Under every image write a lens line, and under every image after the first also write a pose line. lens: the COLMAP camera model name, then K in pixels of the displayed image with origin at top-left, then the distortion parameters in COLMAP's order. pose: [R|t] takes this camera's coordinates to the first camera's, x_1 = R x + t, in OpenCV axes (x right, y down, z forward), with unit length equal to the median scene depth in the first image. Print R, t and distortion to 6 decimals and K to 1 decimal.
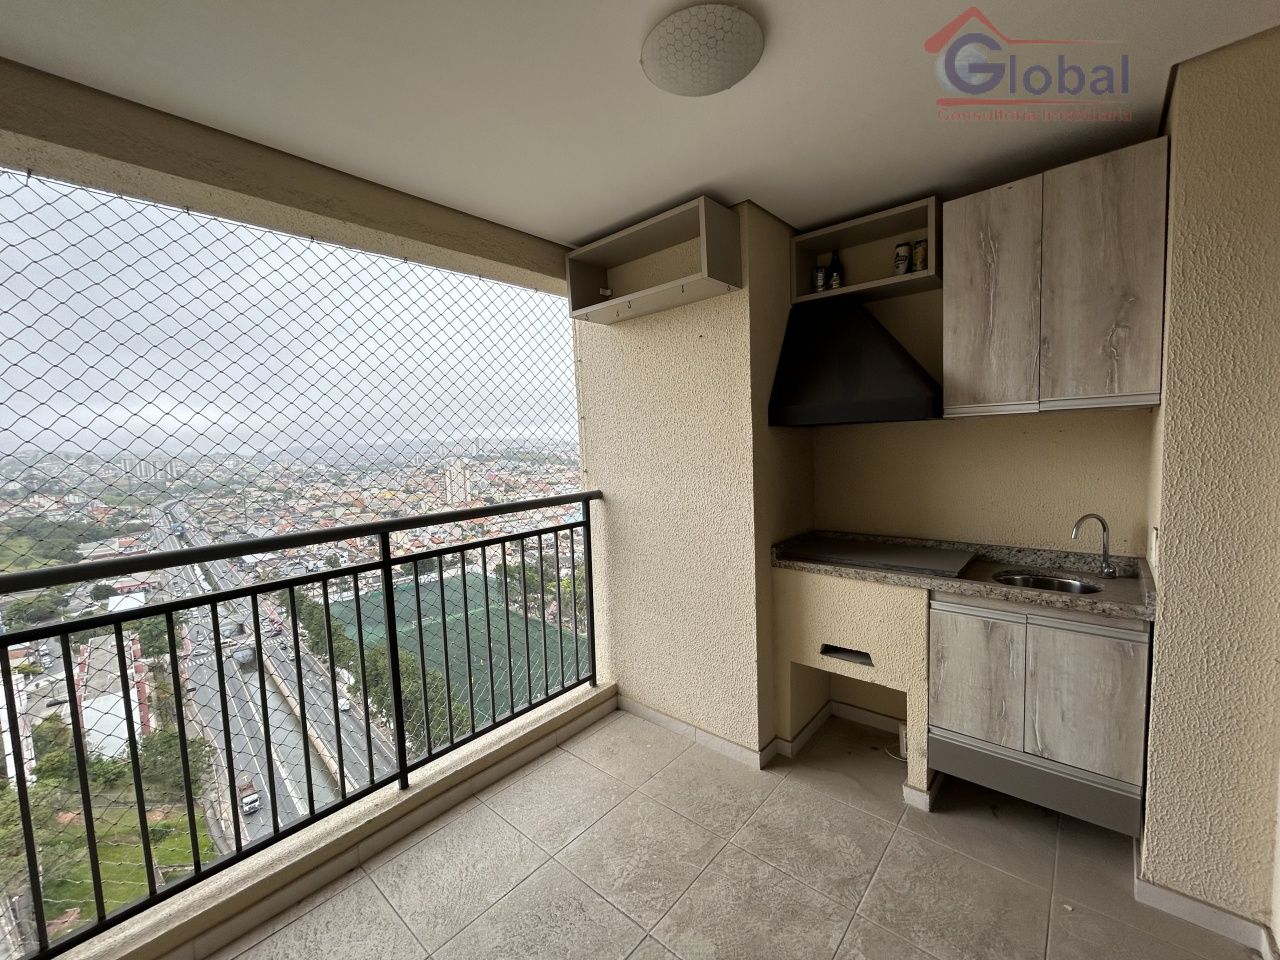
lens RADIAL K [[517.8, 0, 639.7], [0, 517.8, 480.1], [0, 0, 1]] dist [-0.001896, 0.001074]
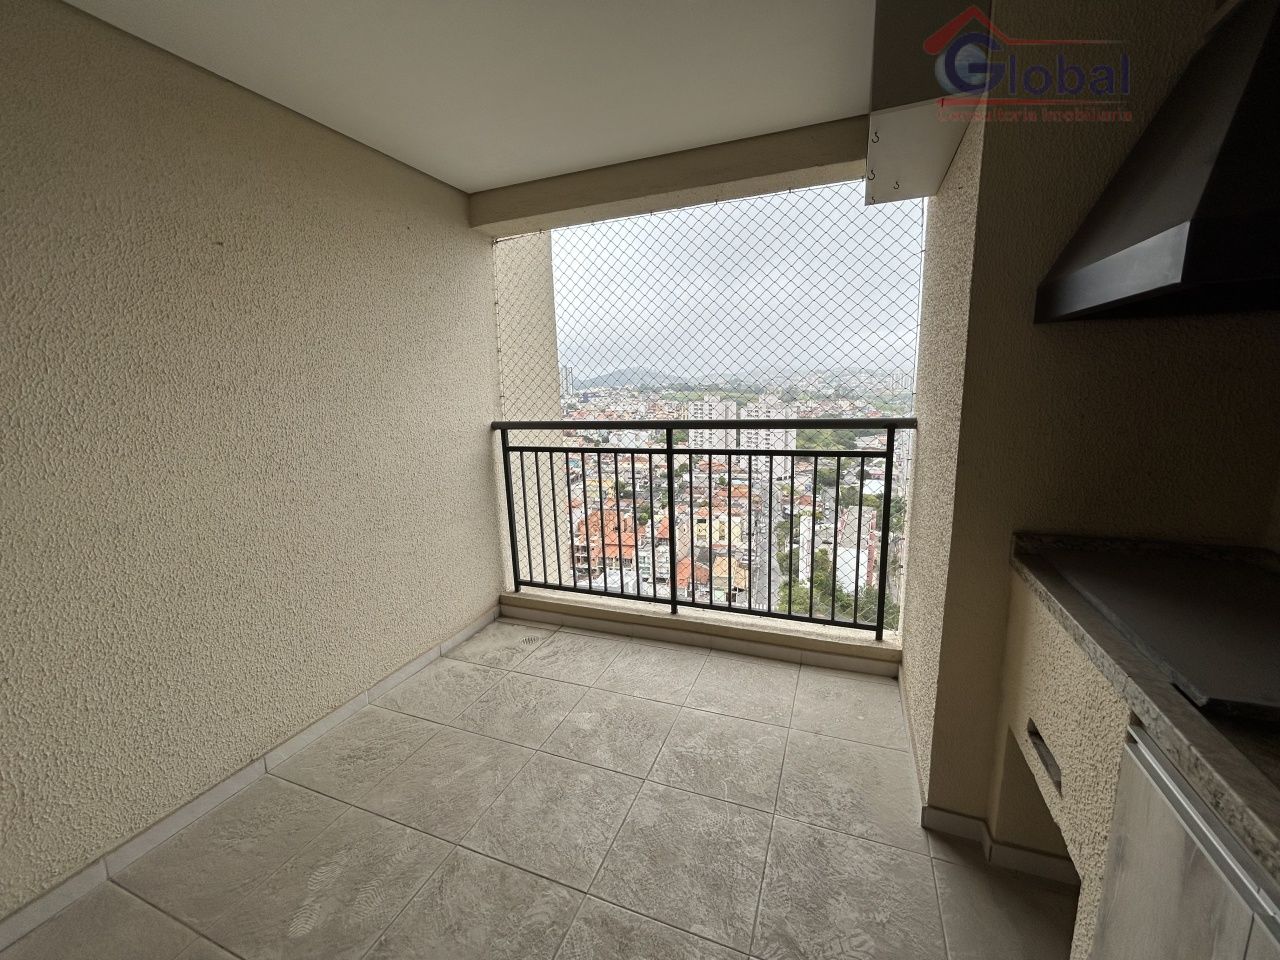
lens RADIAL K [[517.8, 0, 640.5], [0, 517.8, 480.9], [0, 0, 1]] dist [-0.001896, 0.001074]
pose [[0.331128, 0.202407, -0.921621, 0.694370], [-0.052954, 0.979169, 0.196020, -0.024158], [0.942099, -0.016104, 0.334948, 0.426509]]
